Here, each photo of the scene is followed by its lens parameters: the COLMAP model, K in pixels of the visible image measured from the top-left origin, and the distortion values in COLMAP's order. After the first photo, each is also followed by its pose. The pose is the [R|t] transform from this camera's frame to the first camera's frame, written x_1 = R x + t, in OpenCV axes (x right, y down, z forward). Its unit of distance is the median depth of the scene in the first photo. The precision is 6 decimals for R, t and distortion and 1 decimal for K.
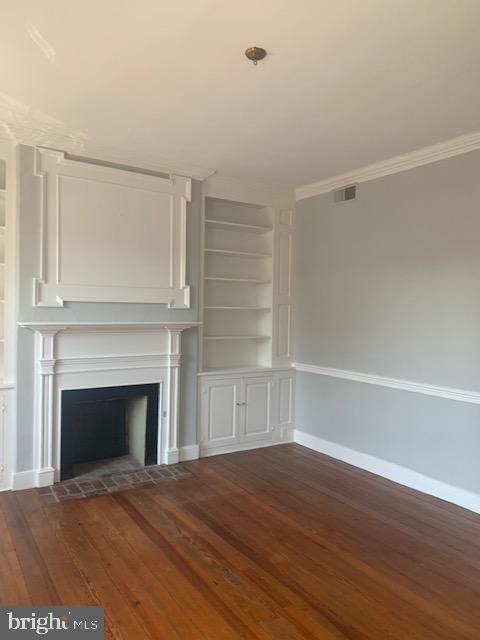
lens RADIAL K [[503.3, 0, 226.5], [0, 503.3, 318.5], [0, 0, 1]] dist [0.099843, -0.137877]
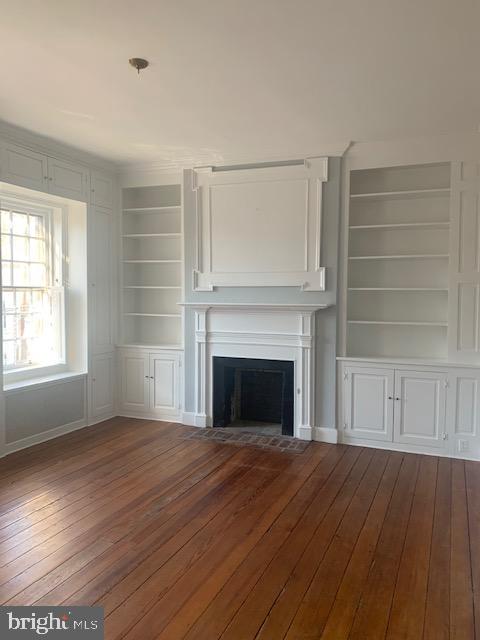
lens RADIAL K [[503.3, 0, 226.5], [0, 503.3, 318.5], [0, 0, 1]] dist [0.099843, -0.137877]
pose [[0.555966, 0.036894, -0.830386, 0.665881], [-0.007220, 0.999191, 0.039559, -0.003139], [0.831174, -0.015998, 0.555782, 0.294336]]
